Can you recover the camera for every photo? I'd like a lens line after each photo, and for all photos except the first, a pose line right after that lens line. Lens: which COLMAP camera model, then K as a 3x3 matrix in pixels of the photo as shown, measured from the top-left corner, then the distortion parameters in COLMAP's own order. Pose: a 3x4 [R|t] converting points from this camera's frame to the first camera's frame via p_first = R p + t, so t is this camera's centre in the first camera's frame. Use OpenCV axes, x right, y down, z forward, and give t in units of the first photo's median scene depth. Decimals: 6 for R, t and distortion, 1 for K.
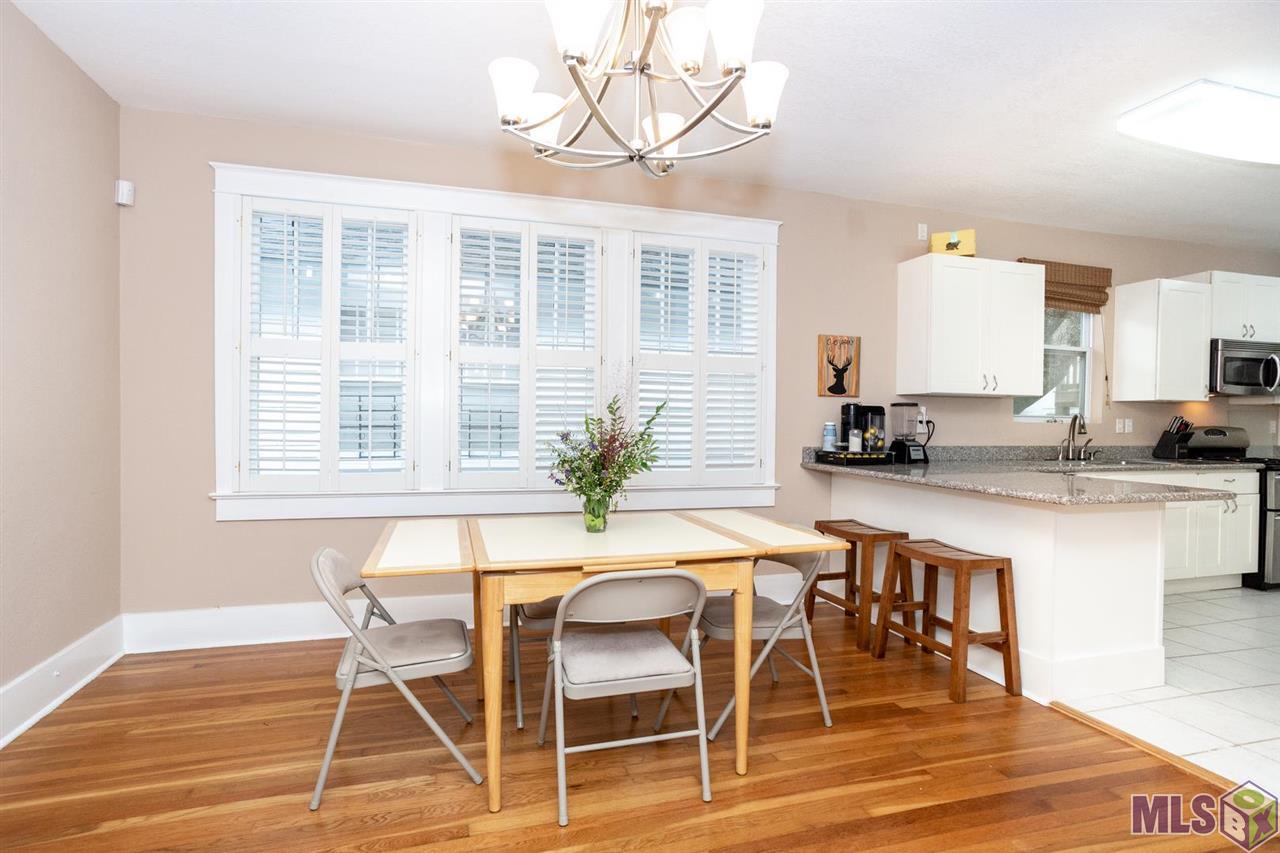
lens RADIAL K [[626.3, 0, 627.6], [0, 626.3, 423.4], [0, 0, 1]] dist [-0.041679, 0.029753]
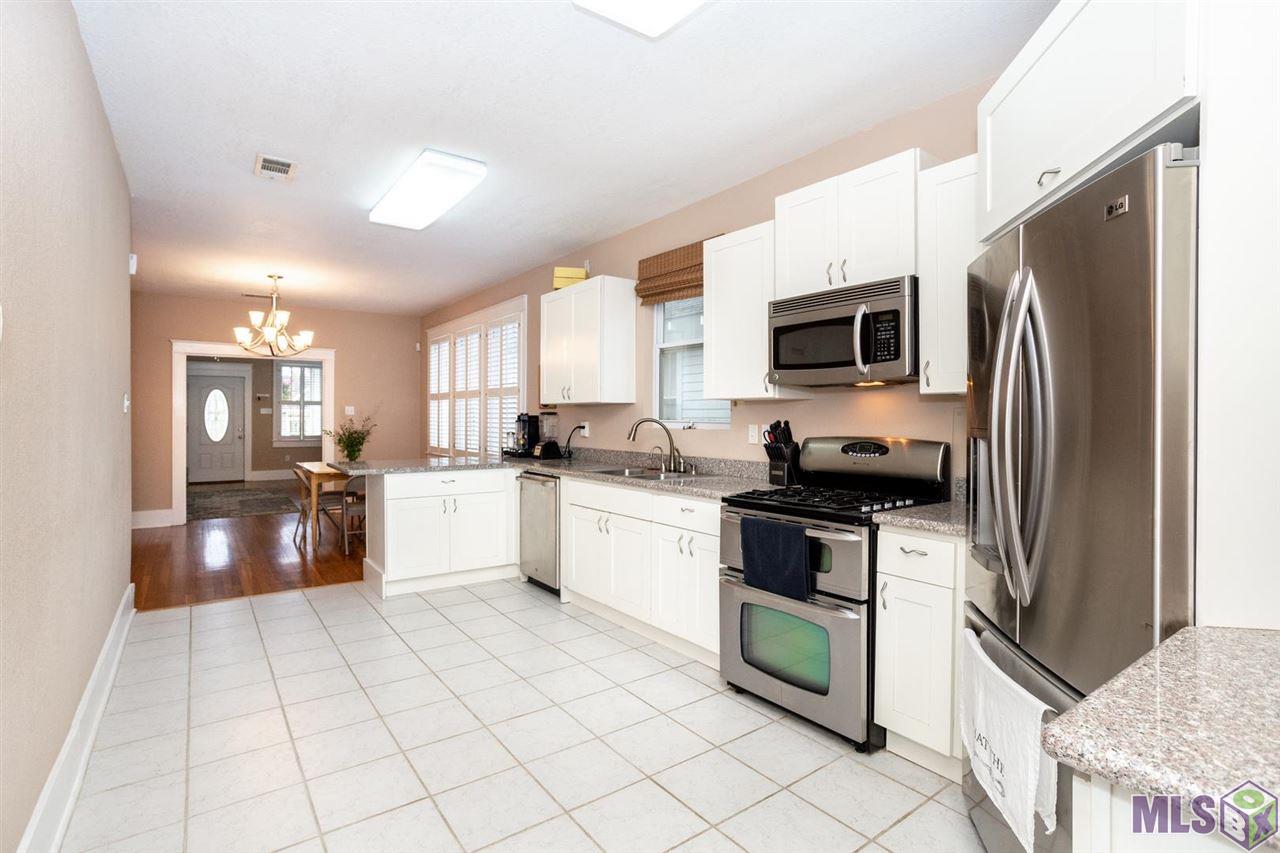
lens RADIAL K [[626.3, 0, 627.6], [0, 626.3, 423.4], [0, 0, 1]] dist [-0.041679, 0.029753]
pose [[0.337683, -0.004469, -0.941249, 1.531192], [-0.014257, 0.999850, -0.009862, 0.000117], [0.941152, 0.016750, 0.337569, 0.641513]]
